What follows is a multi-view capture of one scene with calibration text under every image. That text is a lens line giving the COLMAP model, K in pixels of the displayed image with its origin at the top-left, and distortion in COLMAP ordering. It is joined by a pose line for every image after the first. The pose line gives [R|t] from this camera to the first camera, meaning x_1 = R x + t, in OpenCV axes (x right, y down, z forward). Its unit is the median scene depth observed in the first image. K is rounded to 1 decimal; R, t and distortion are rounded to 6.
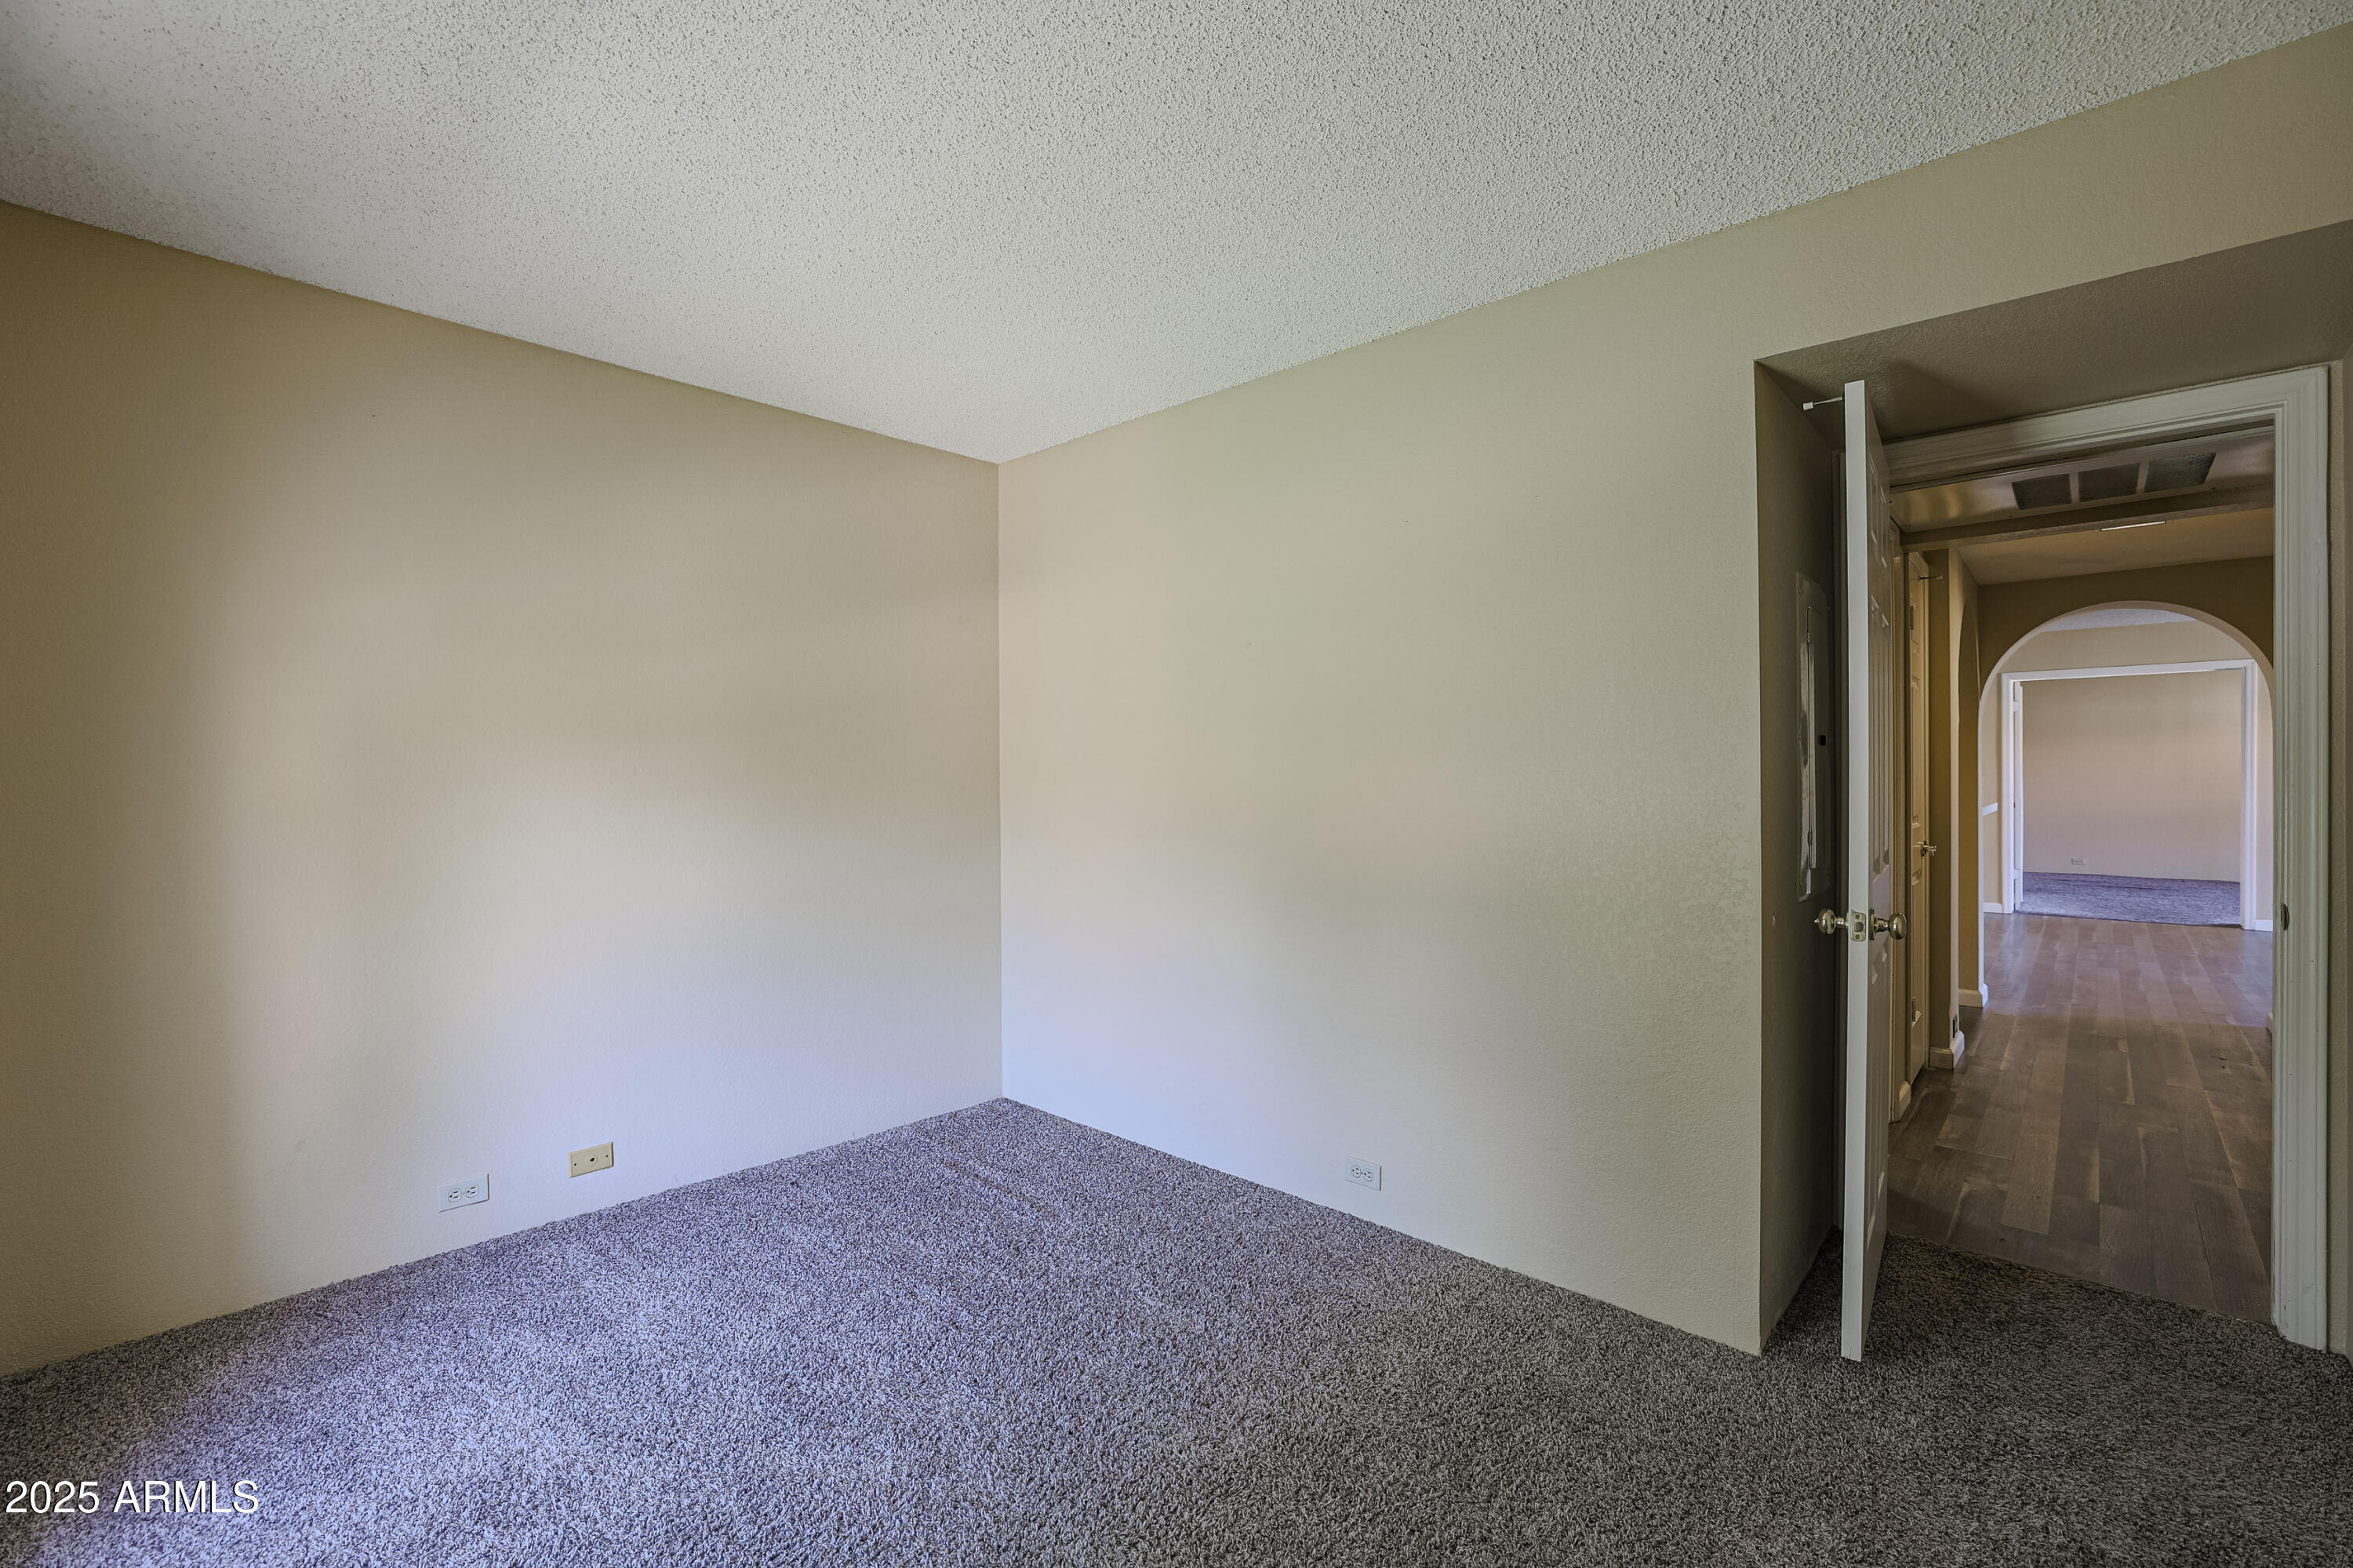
lens RADIAL K [[1004.4, 0, 1176.5], [0, 1004.4, 784.0], [0, 0, 1]] dist [-0.000134, 0.000079]
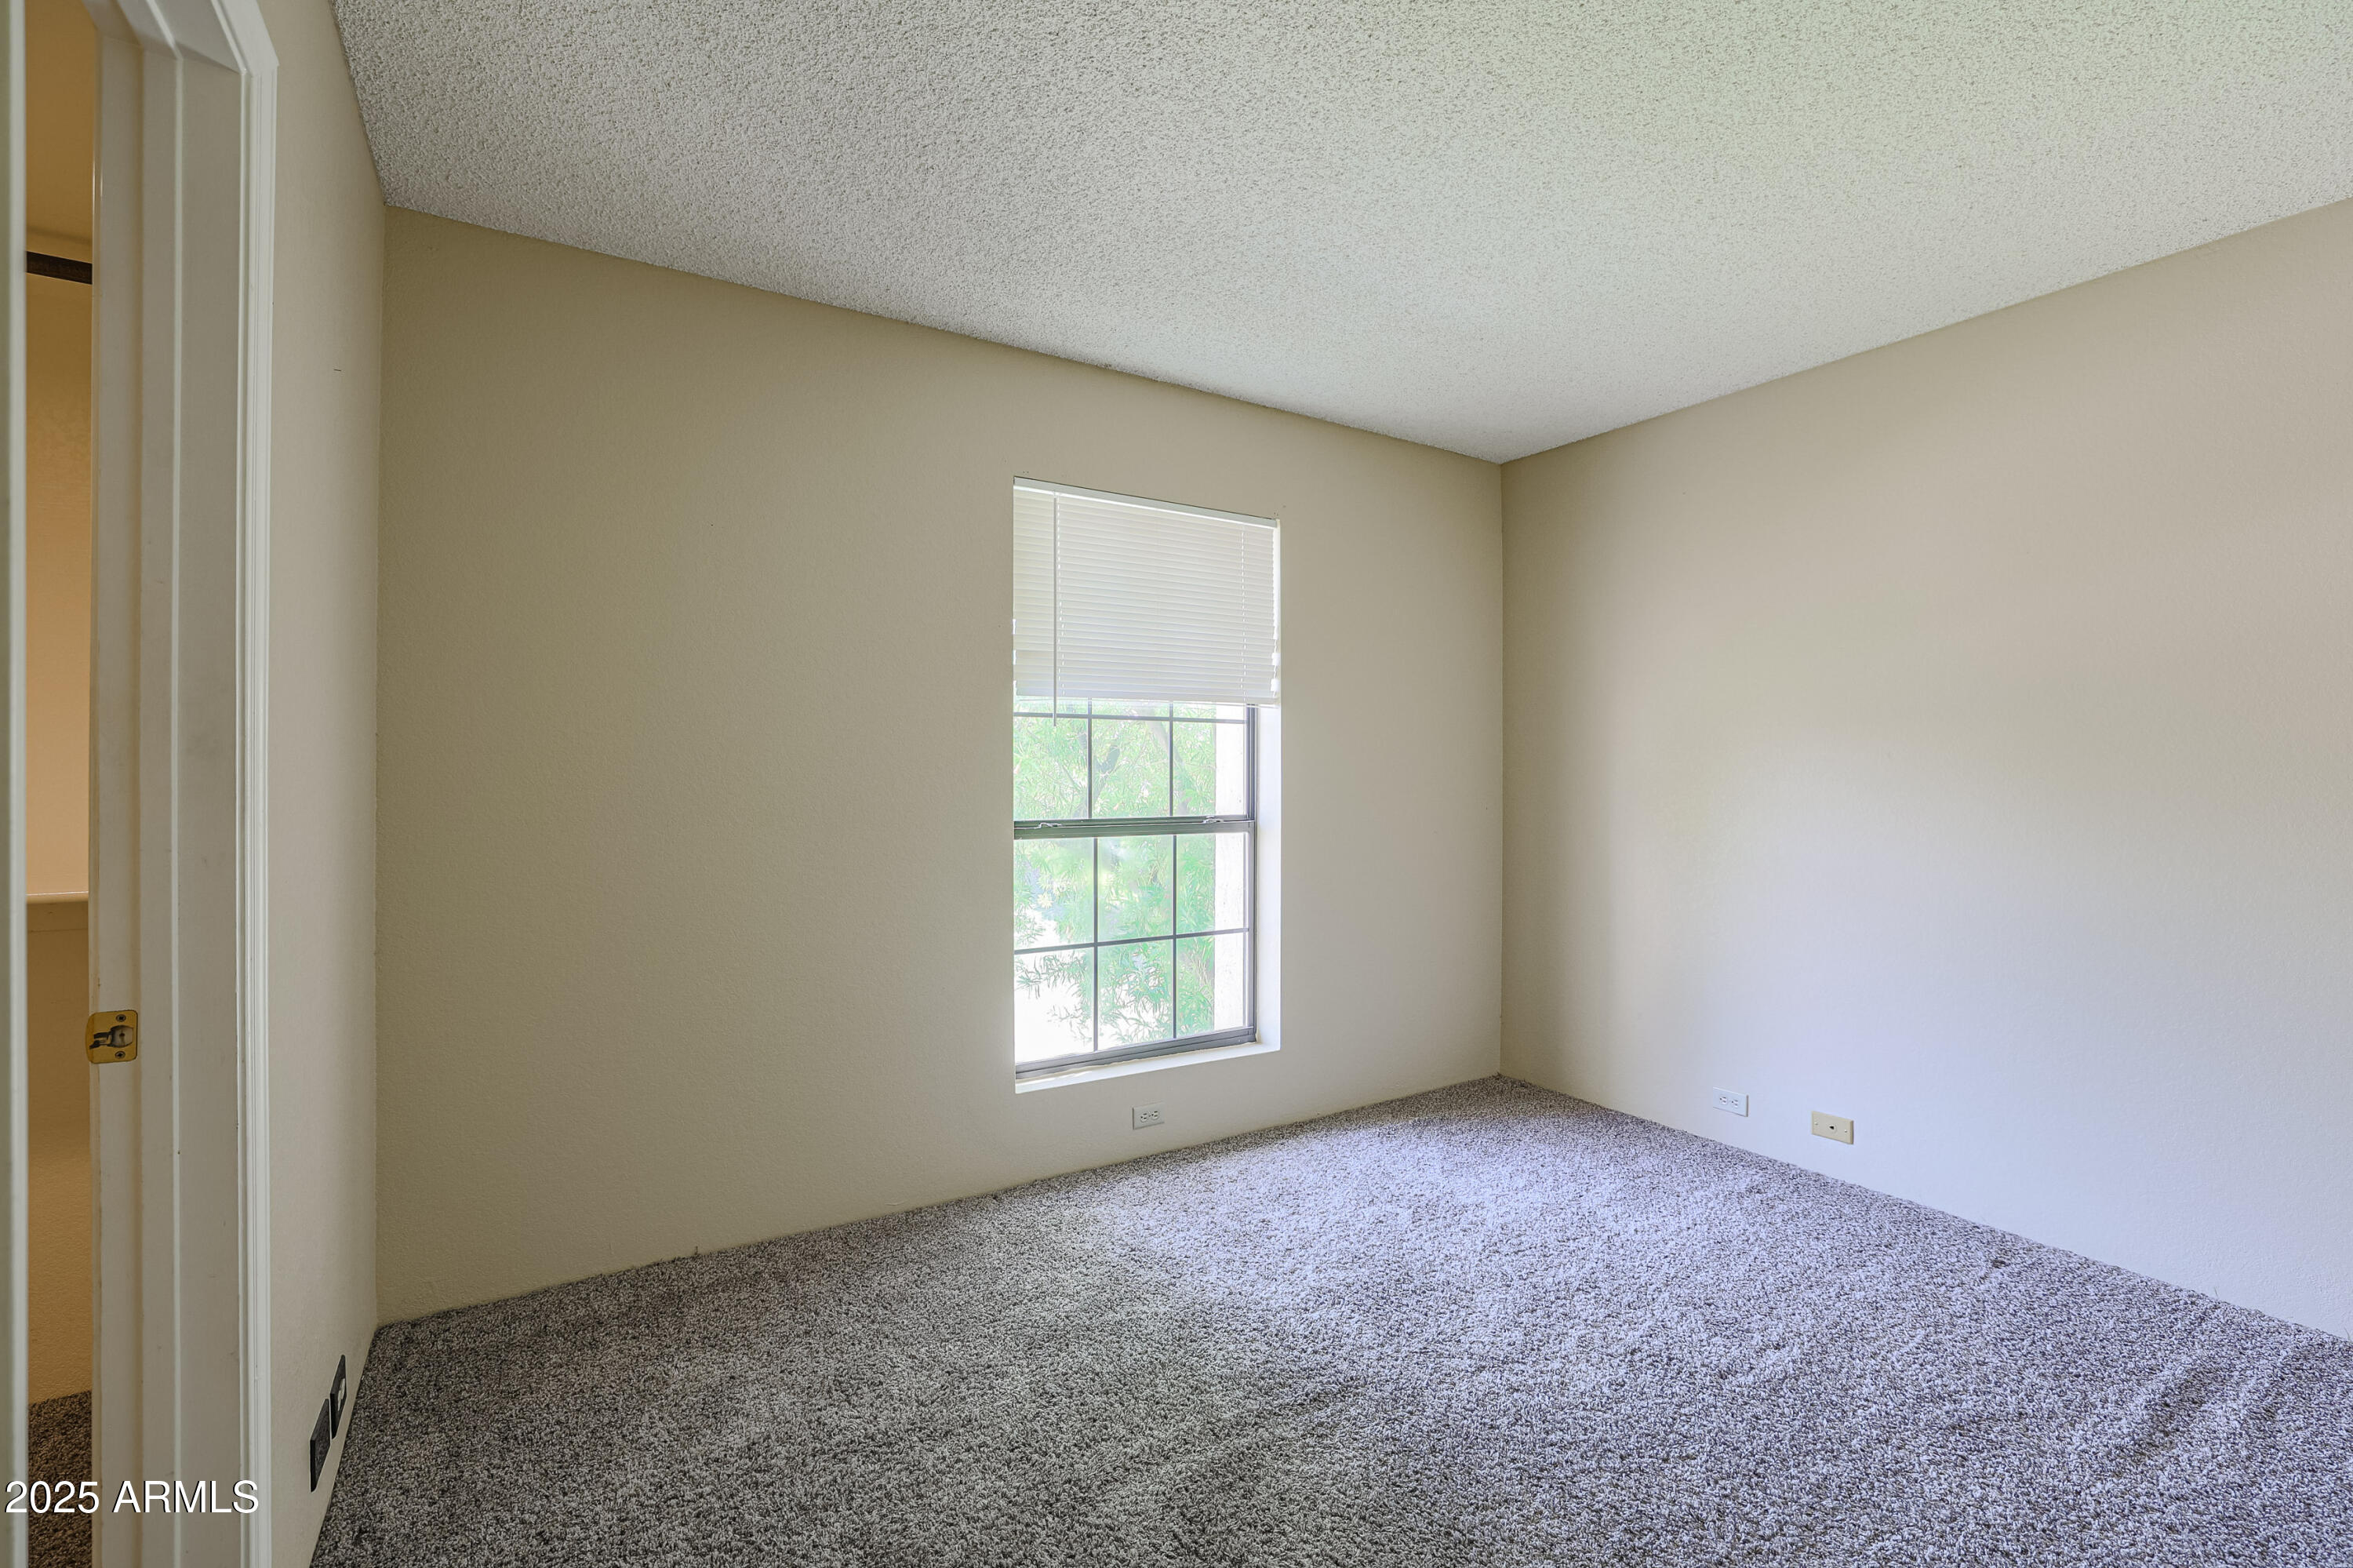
lens RADIAL K [[1050.4, 0, 1180.3], [0, 1050.4, 791.1], [0, 0, 1]] dist [-0.042959, 0.016188]
pose [[-0.269659, 0.006018, -0.962937, 0.683444], [-0.008565, 0.999926, 0.008648, 0.023864], [0.962918, 0.010579, -0.269587, 0.690538]]
